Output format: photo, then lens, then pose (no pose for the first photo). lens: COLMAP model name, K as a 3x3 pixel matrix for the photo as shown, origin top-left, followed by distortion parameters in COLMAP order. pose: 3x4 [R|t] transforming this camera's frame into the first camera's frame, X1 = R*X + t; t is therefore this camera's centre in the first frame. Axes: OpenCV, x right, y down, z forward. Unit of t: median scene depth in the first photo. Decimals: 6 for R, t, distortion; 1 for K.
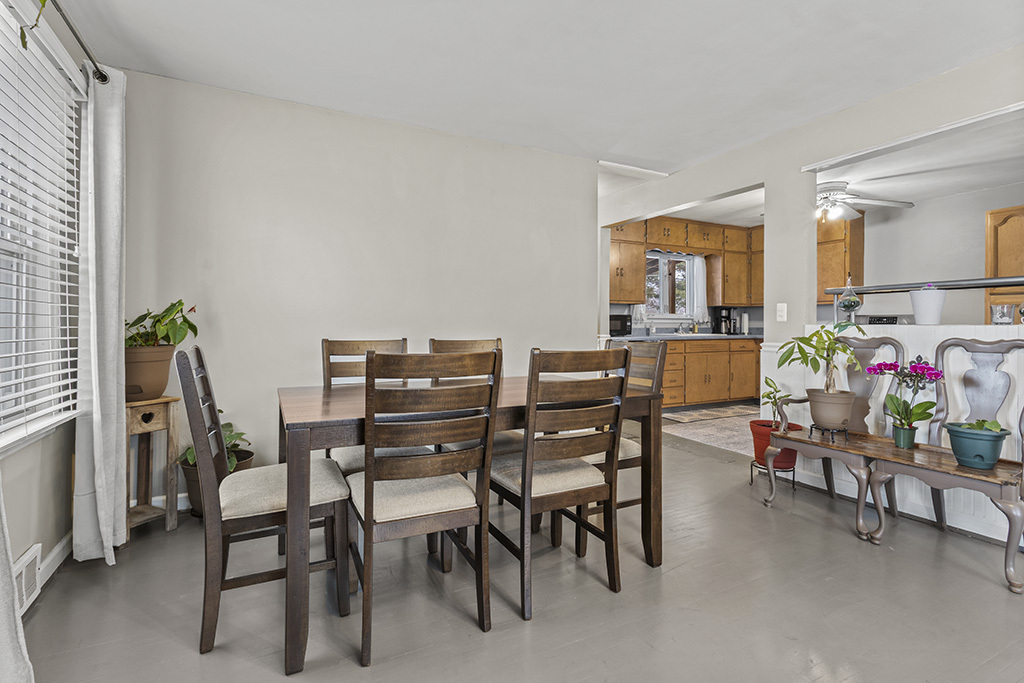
lens RADIAL K [[482.2, 0, 506.7], [0, 482.2, 326.1], [0, 0, 1]] dist [-0.002765, -0.000303]
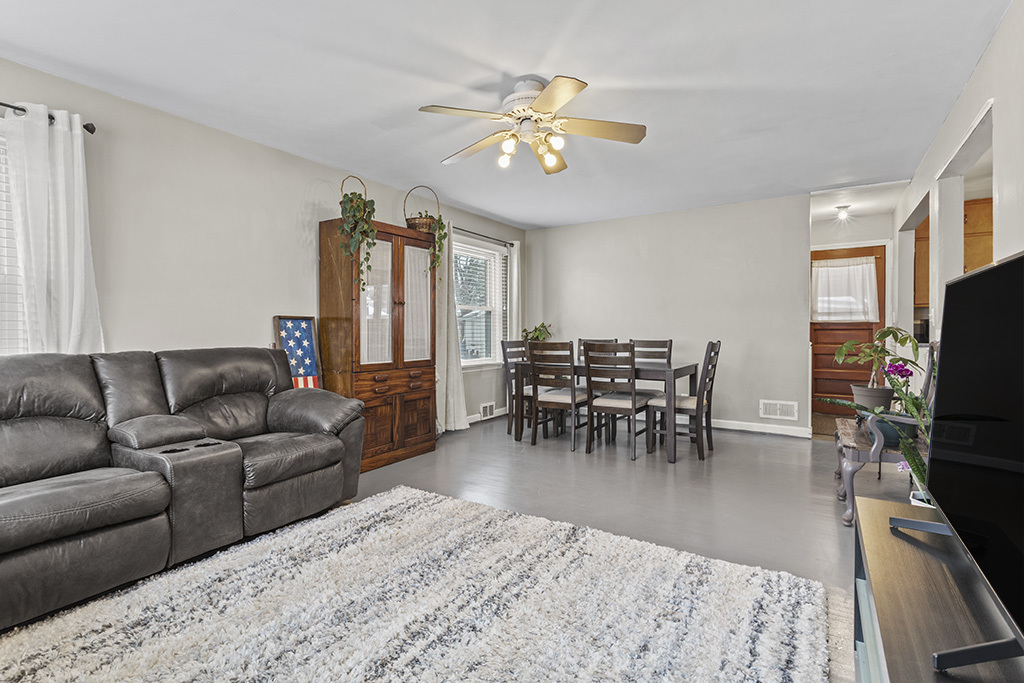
lens RADIAL K [[482.2, 0, 506.7], [0, 482.2, 326.1], [0, 0, 1]] dist [-0.002765, -0.000303]
pose [[0.495560, -0.015296, -0.868439, 0.499284], [0.001506, 0.999859, -0.016751, 0.002420], [0.868572, 0.006993, 0.495513, -0.138416]]
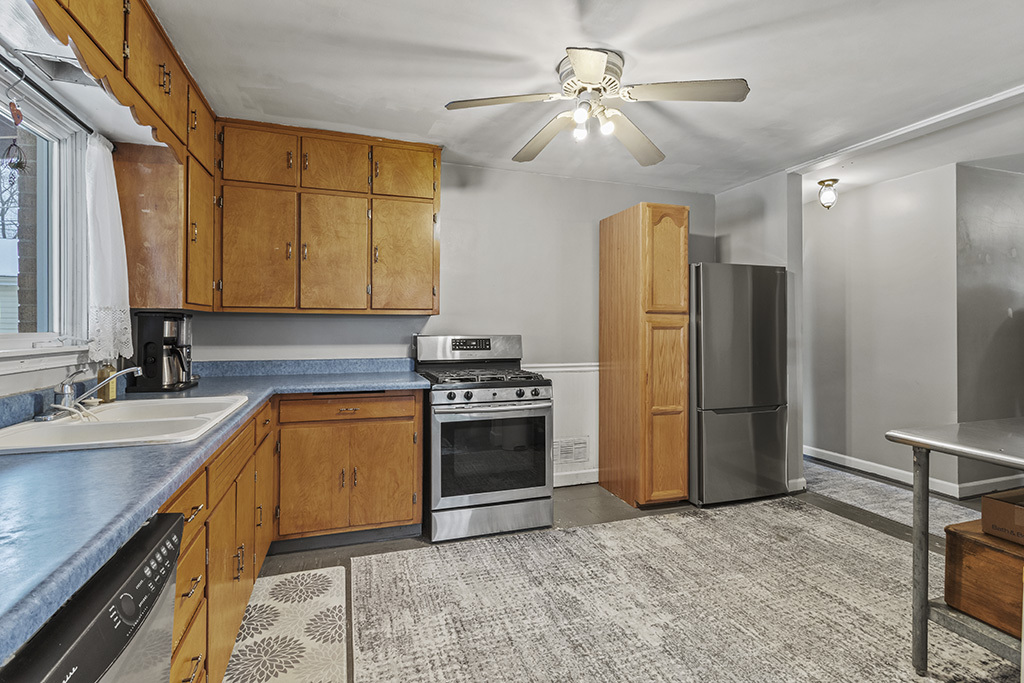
lens RADIAL K [[482.2, 0, 506.7], [0, 482.2, 326.1], [0, 0, 1]] dist [-0.002765, -0.000303]
pose [[0.136551, 0.003297, 0.990628, 0.137687], [0.004433, 0.999982, -0.003940, -0.026975], [-0.990623, 0.004930, 0.136534, 0.712690]]
